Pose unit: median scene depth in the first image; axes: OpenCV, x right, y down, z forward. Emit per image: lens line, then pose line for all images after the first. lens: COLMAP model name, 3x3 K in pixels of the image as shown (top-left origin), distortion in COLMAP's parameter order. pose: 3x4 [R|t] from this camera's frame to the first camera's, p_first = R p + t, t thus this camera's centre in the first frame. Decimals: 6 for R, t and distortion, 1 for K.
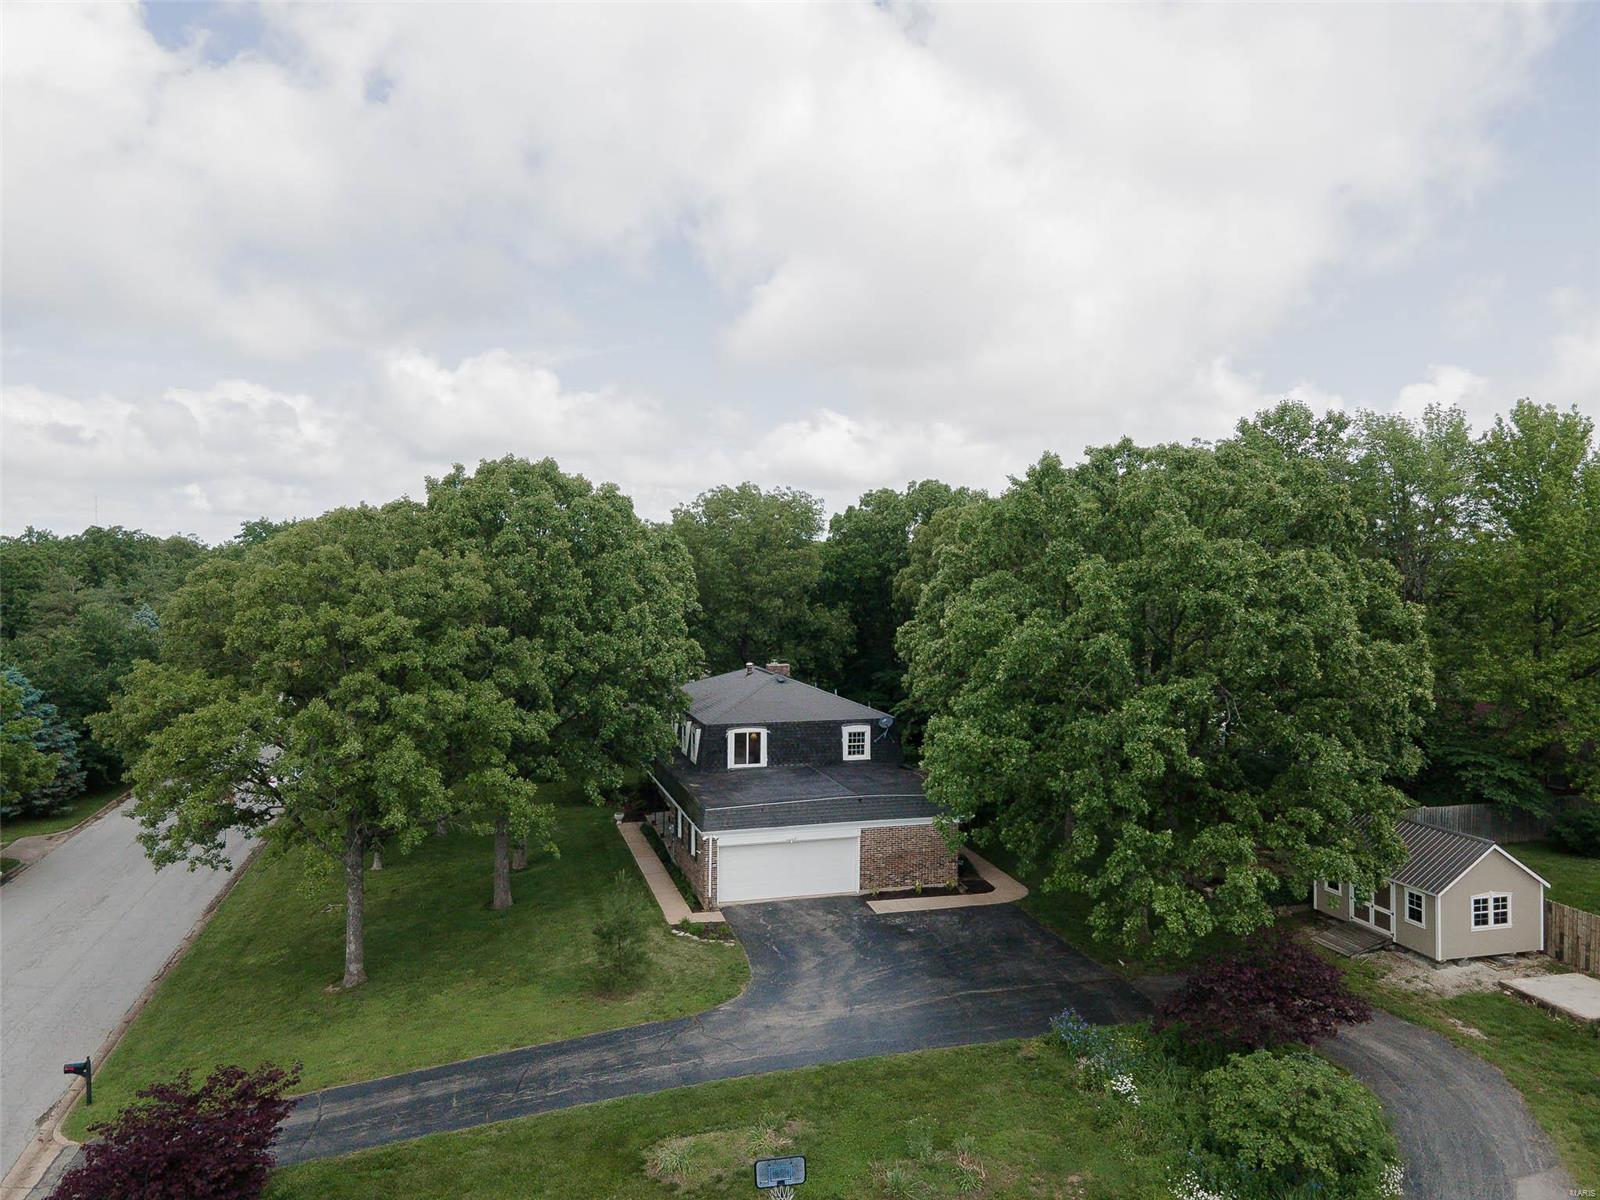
lens RADIAL K [[1174.1, 0, 807.8], [0, 1174.1, 583.6], [0, 0, 1]] dist [0.036528, 0.001774]
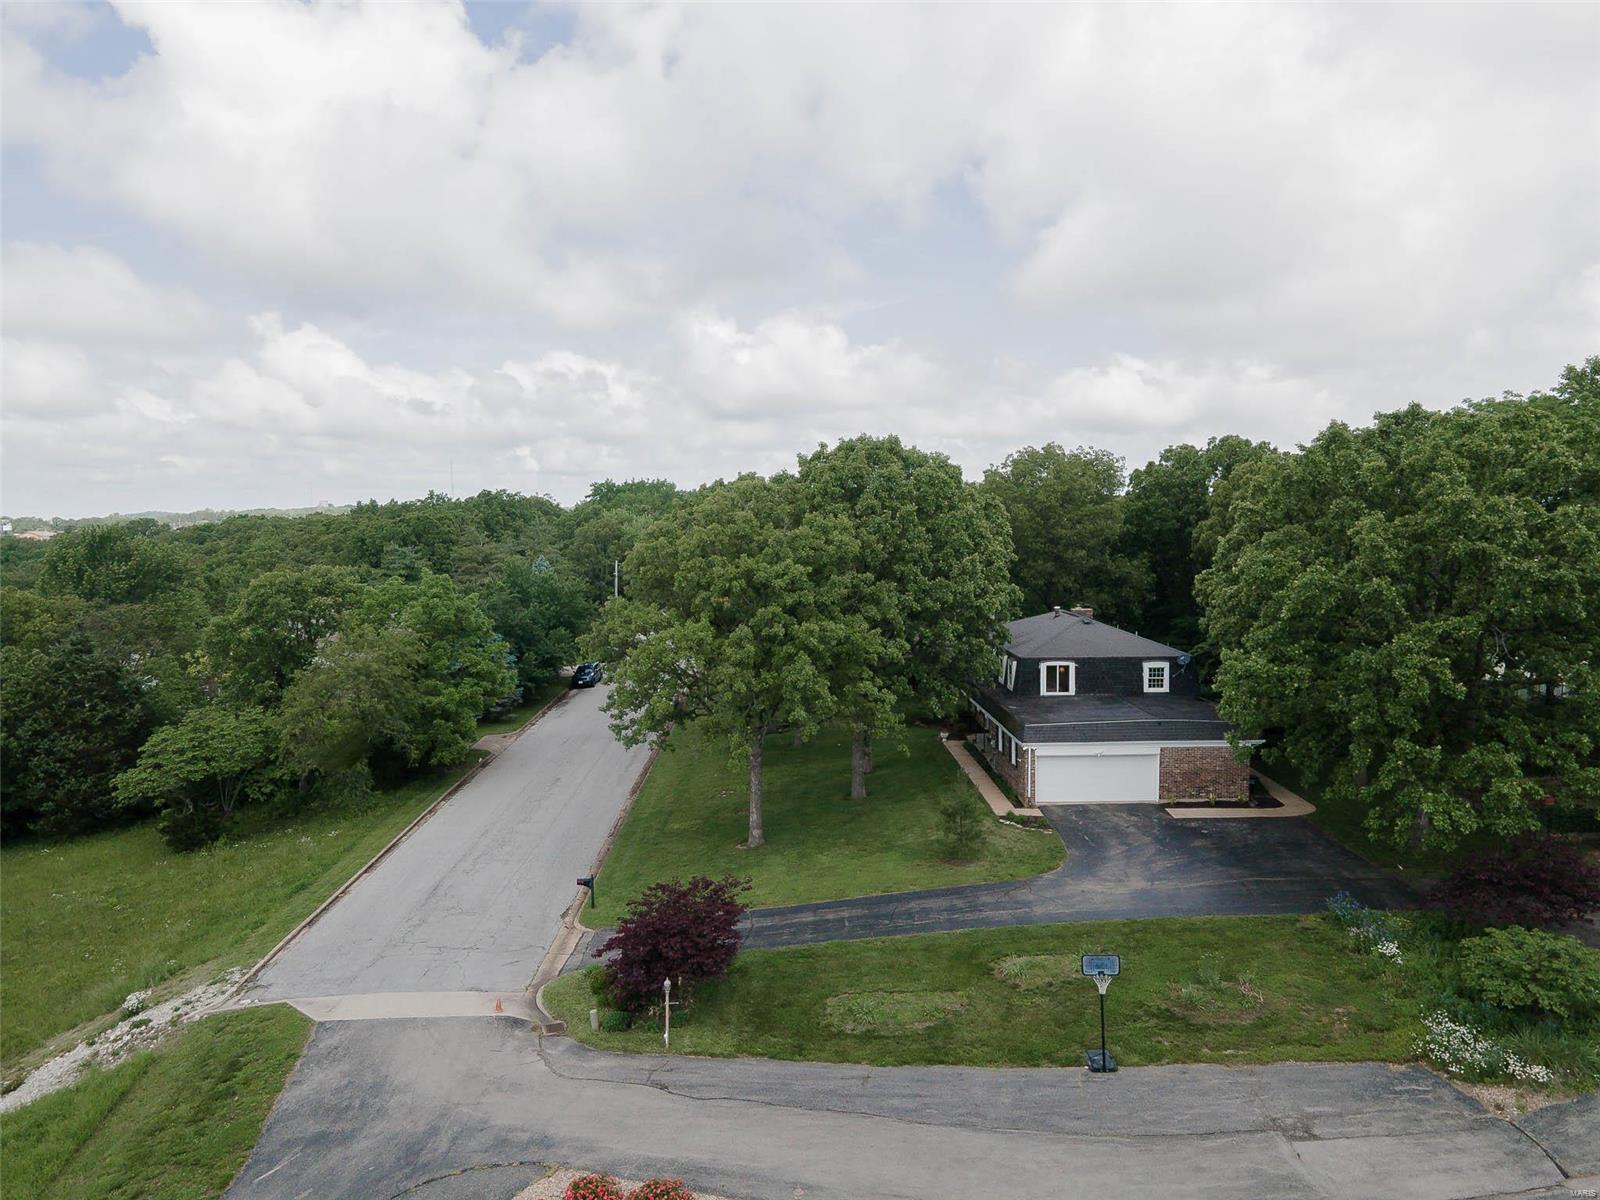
lens RADIAL K [[1175.1, 0, 809.7], [0, 1175.1, 588.7], [0, 0, 1]] dist [0.043874, 0.009501]
pose [[0.970954, 0.004300, -0.239228, -0.014909], [0.006700, 0.998958, 0.045149, -0.004221], [0.239173, -0.045440, 0.969913, -0.242641]]
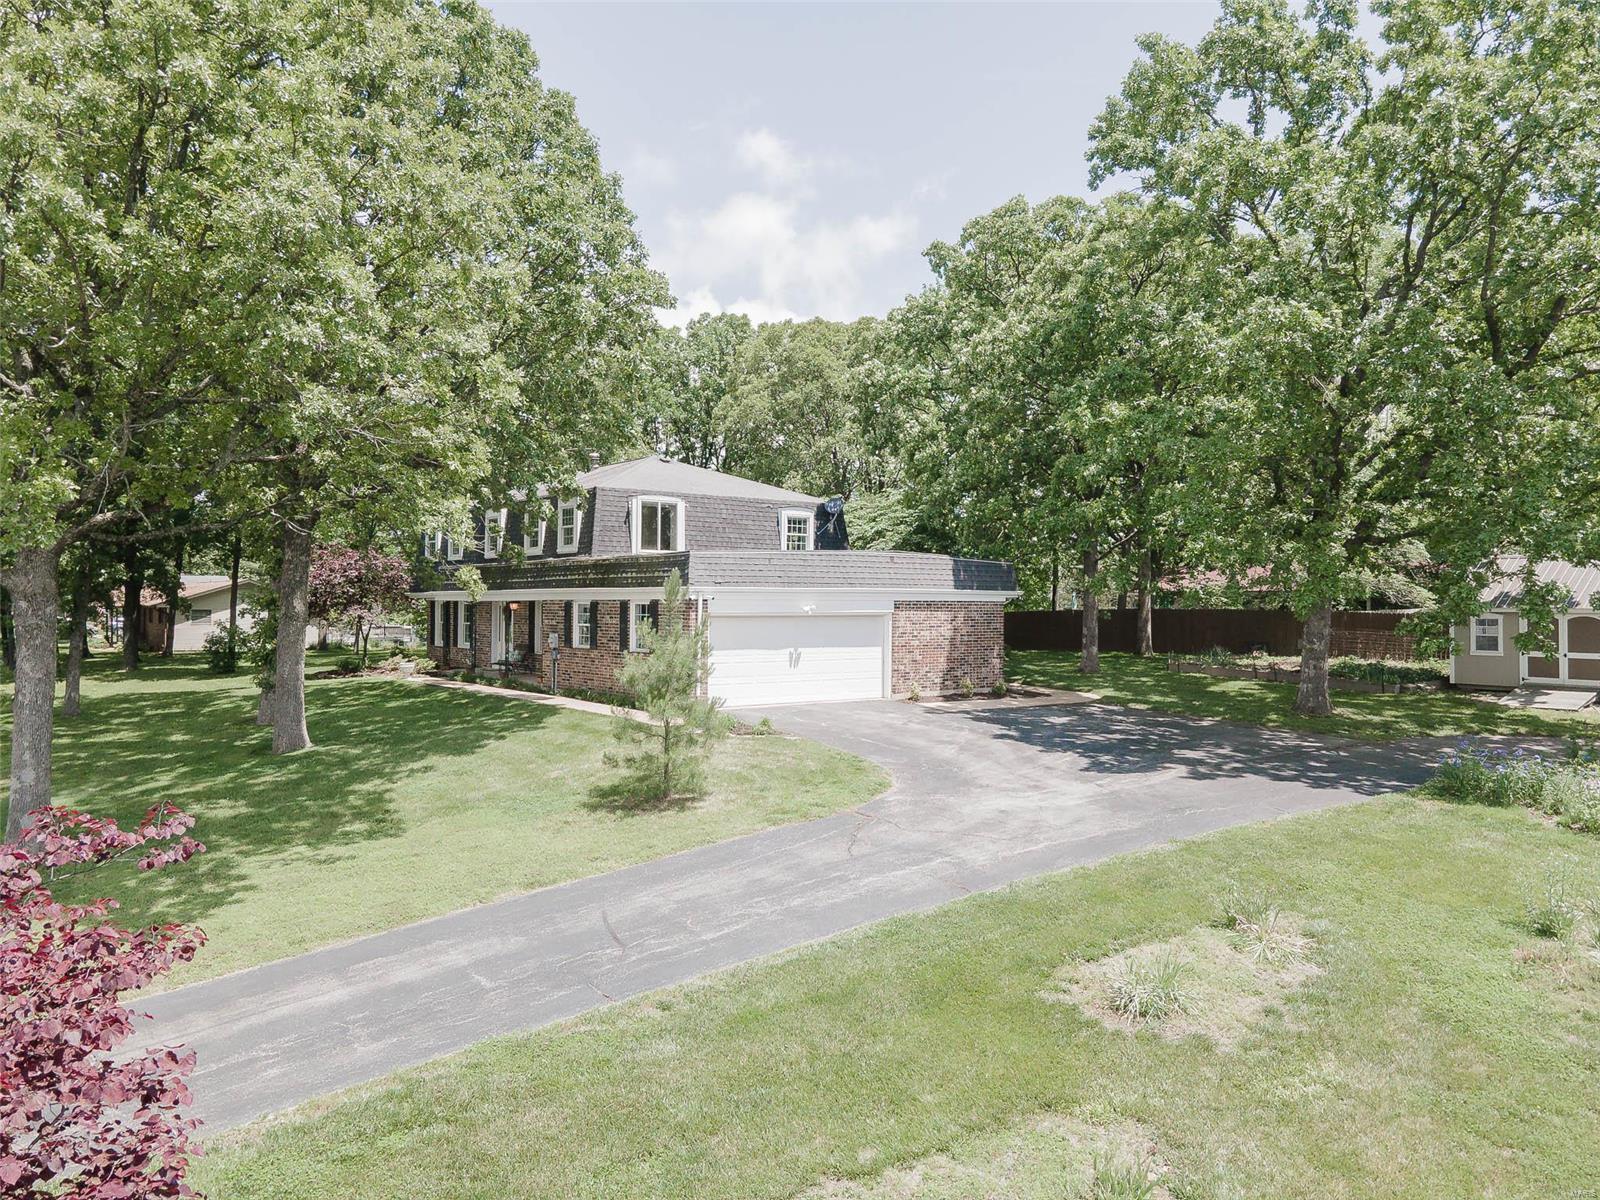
lens RADIAL K [[1165.1, 0, 806.4], [0, 1165.1, 590.4], [0, 0, 1]] dist [0.050356, 0.002839]
pose [[0.930323, 0.005674, 0.366697, -0.279863], [0.006304, 0.999485, -0.031460, 0.257207], [-0.366687, 0.031580, 0.929808, 0.469367]]
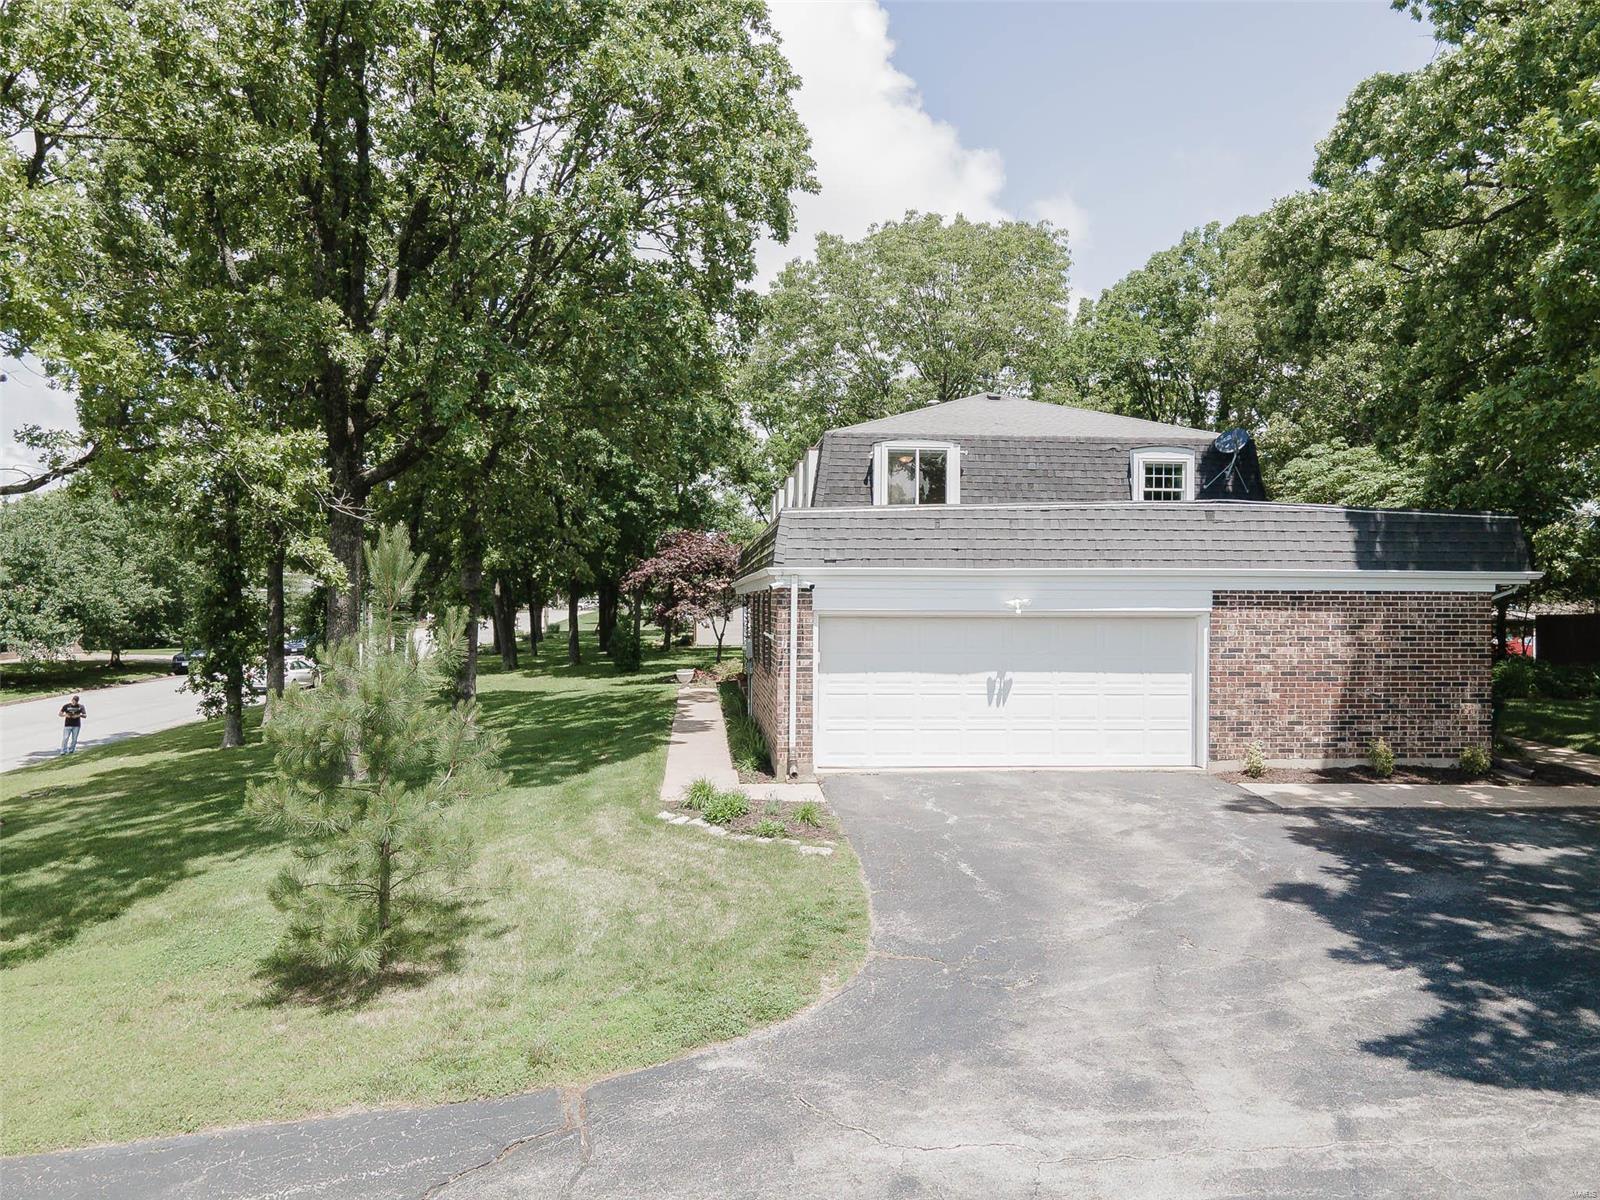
lens RADIAL K [[1165.1, 0, 806.4], [0, 1165.1, 590.4], [0, 0, 1]] dist [0.050356, 0.002839]
pose [[0.982715, 0.000282, -0.185126, -0.013082], [-0.005877, 0.999542, -0.029675, 0.253638], [0.185033, 0.030250, 0.982267, 0.716186]]
